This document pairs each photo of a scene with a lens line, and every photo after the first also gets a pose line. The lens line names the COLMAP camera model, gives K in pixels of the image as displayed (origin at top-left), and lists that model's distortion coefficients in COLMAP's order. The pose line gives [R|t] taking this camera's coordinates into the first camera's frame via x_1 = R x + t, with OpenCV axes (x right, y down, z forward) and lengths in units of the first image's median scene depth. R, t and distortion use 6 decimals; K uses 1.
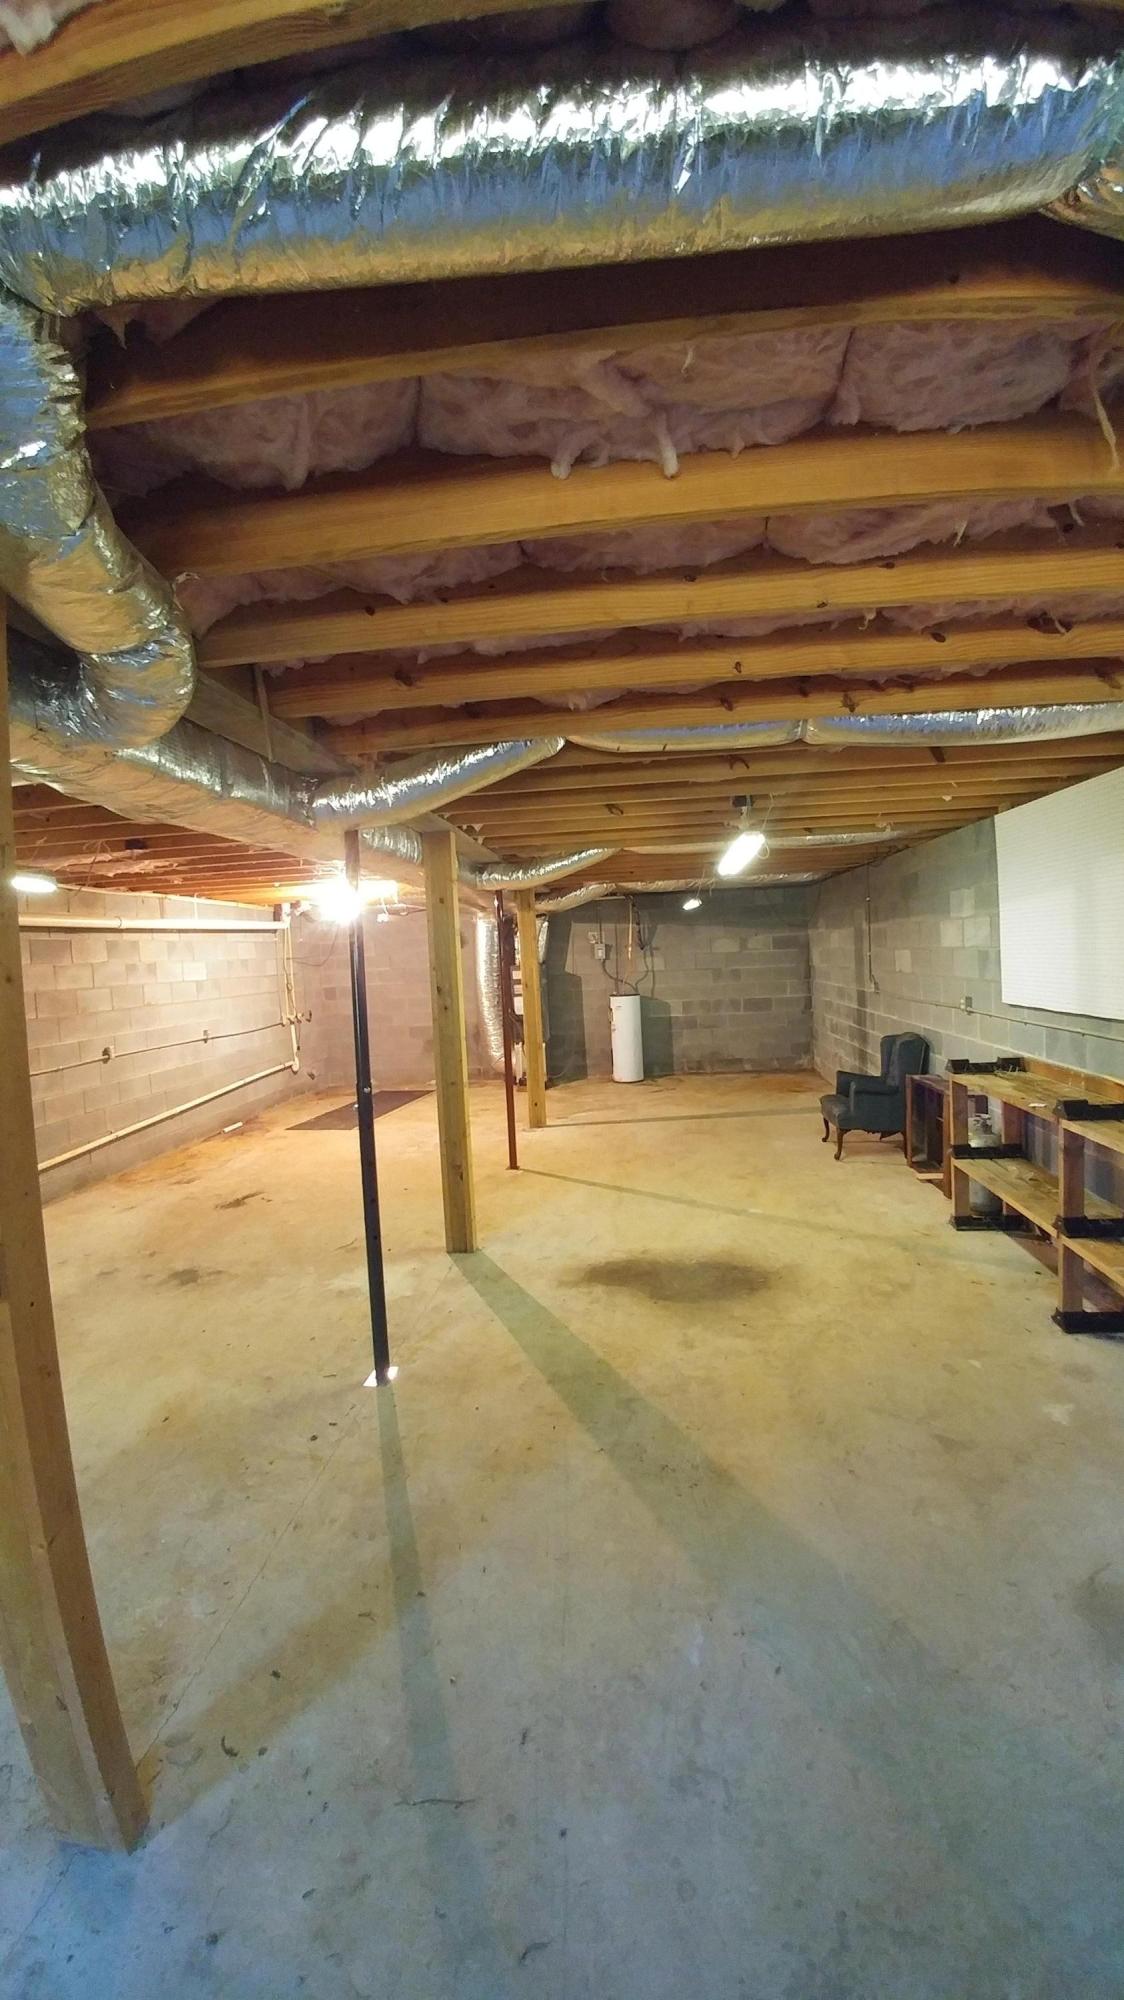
lens RADIAL K [[775.2, 0, 566.7], [0, 775.2, 1000.2], [0, 0, 1]] dist [-0.002388, -0.000227]
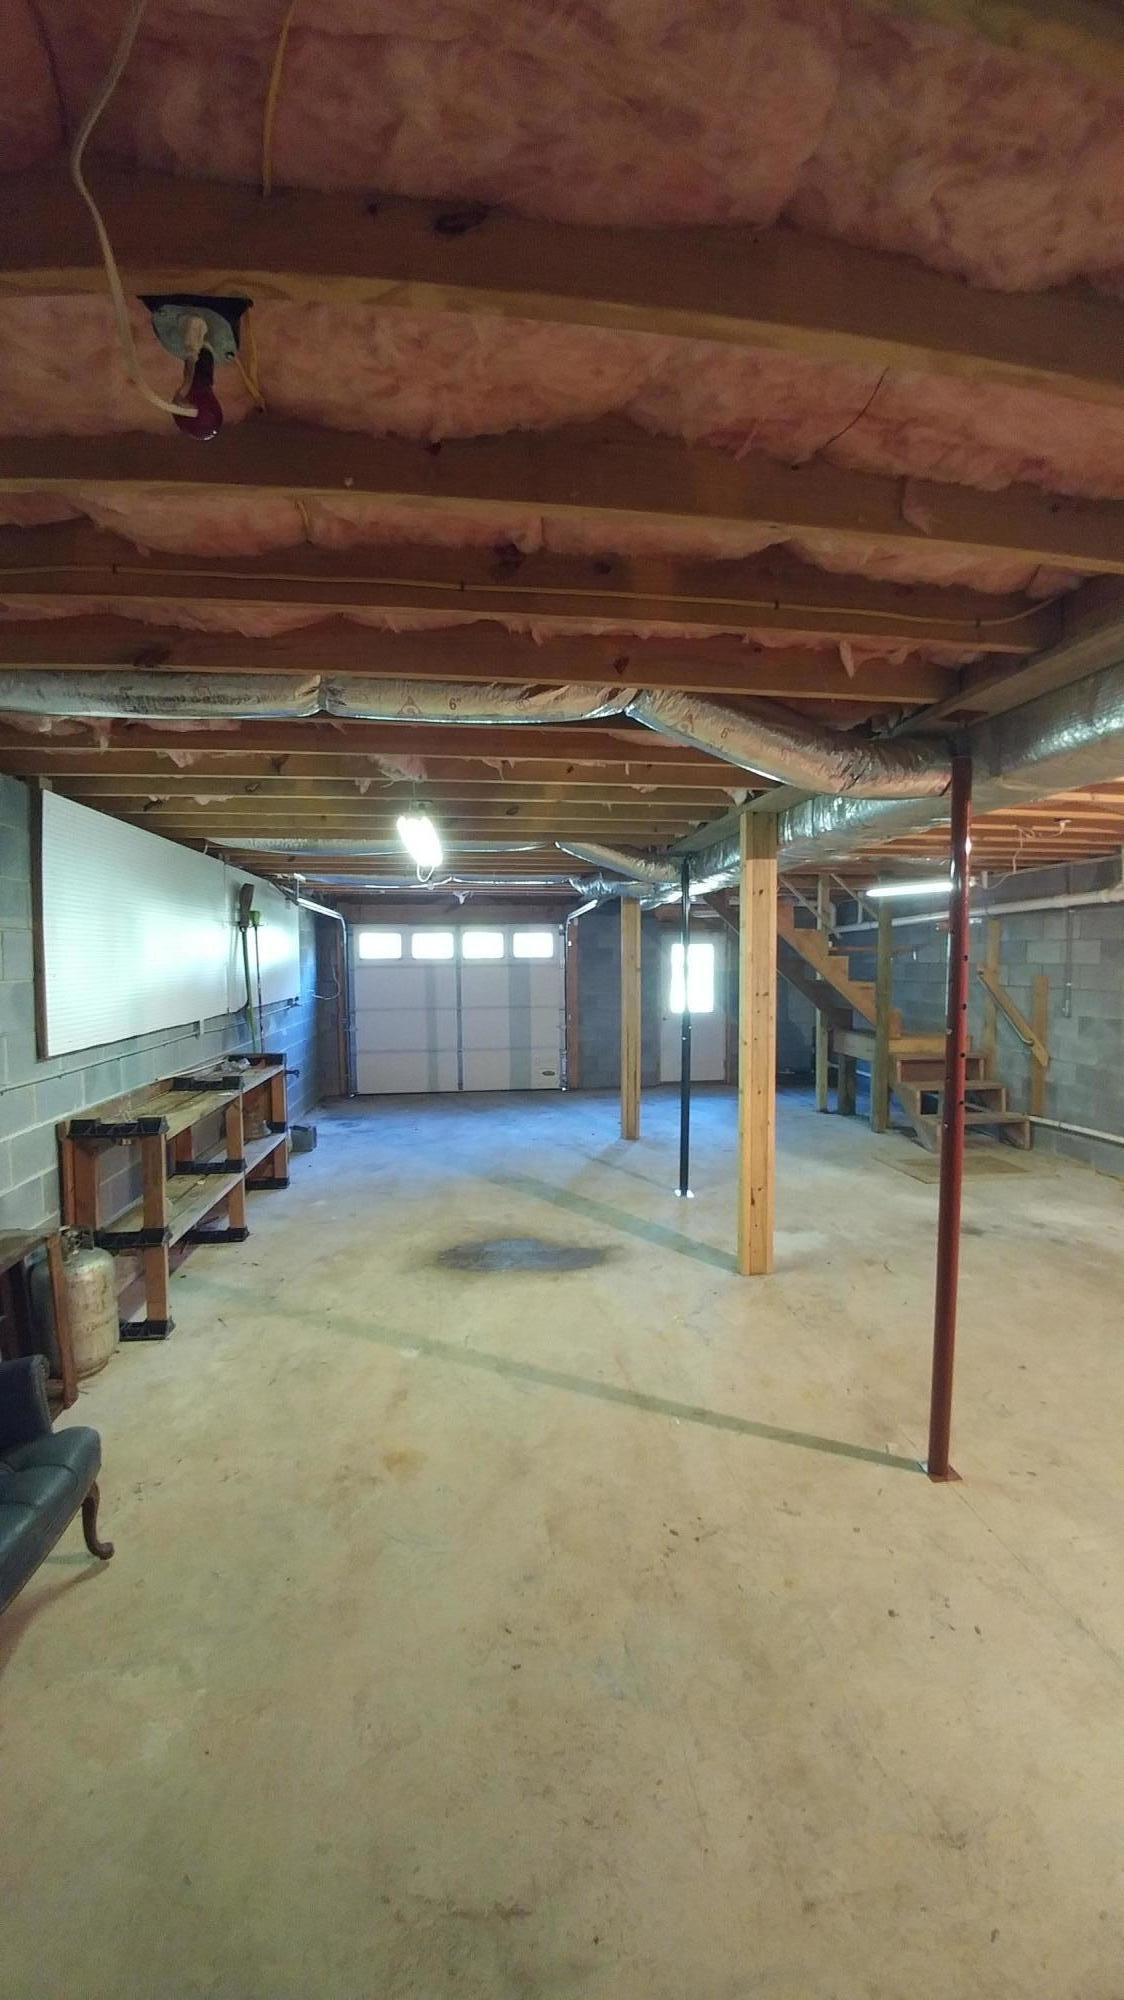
lens RADIAL K [[775.2, 0, 565.8], [0, 775.2, 999.5], [0, 0, 1]] dist [-0.002388, -0.000227]
pose [[-0.971850, 0.066930, -0.225894, 0.295261], [0.038979, 0.991264, 0.126001, -0.131794], [0.232354, 0.113649, -0.965969, 1.991351]]
